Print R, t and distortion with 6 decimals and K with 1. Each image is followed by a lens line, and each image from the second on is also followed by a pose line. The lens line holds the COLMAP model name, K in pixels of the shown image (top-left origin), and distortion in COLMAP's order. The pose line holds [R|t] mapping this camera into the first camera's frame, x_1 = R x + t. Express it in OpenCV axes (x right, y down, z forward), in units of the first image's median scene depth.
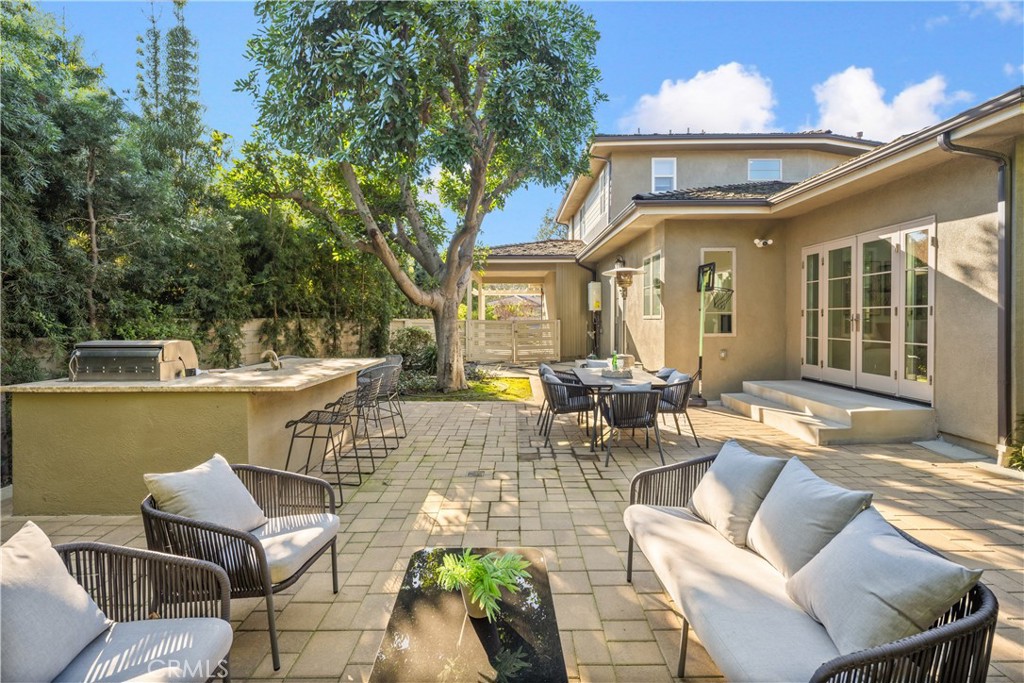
lens RADIAL K [[491.1, 0, 514.7], [0, 491.1, 330.9], [0, 0, 1]] dist [0.008740, -0.006149]
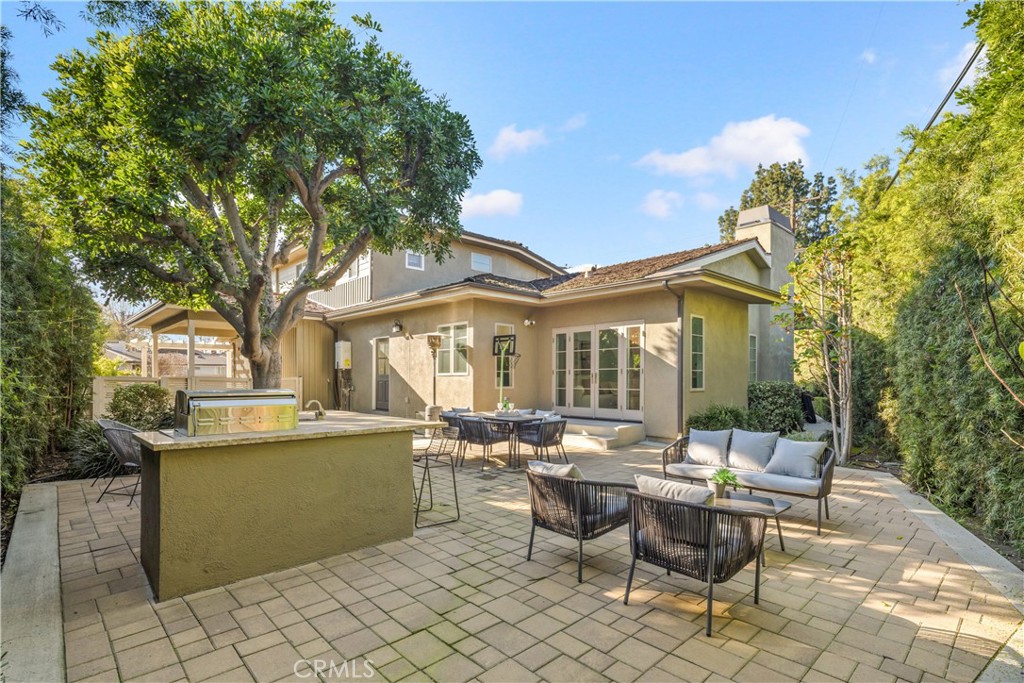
lens RADIAL K [[491.1, 0, 513.1], [0, 491.1, 395.8], [0, 0, 1]] dist [0.008740, -0.006149]
pose [[0.726695, -0.019753, 0.686676, -0.622879], [0.014495, 0.999805, 0.013421, 0.015883], [-0.686807, 0.000200, 0.726840, -0.005022]]
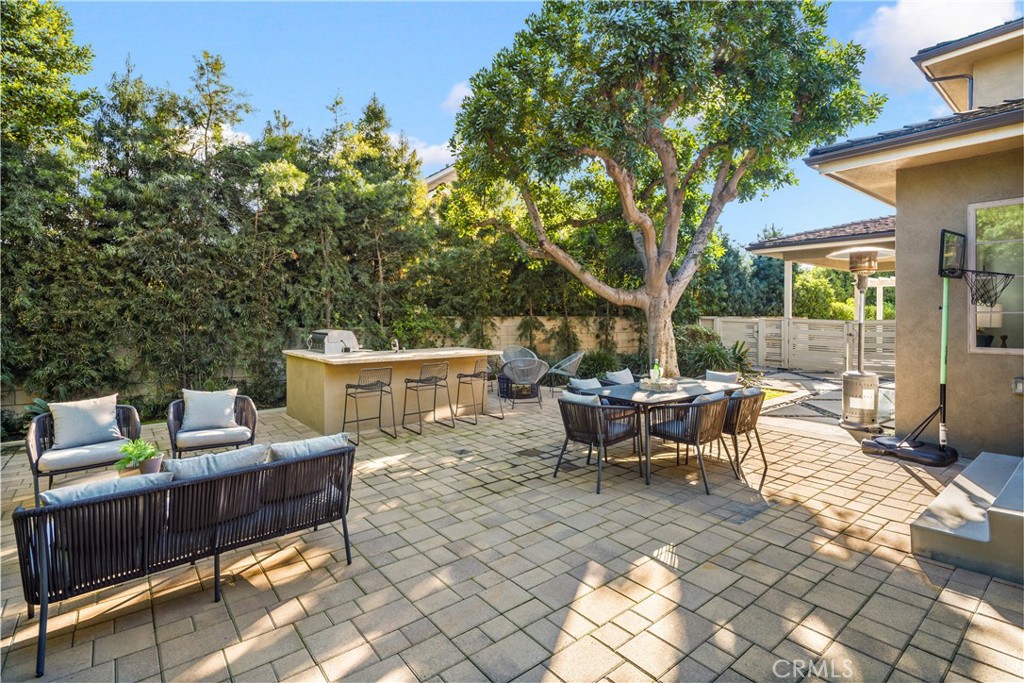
lens RADIAL K [[491.1, 0, 514.9], [0, 491.1, 321.2], [0, 0, 1]] dist [0.008740, -0.006149]
pose [[0.629131, 0.014370, -0.777166, 0.617013], [-0.022942, 0.999737, -0.000087, -0.016197], [0.776961, 0.017884, 0.629295, 0.236933]]
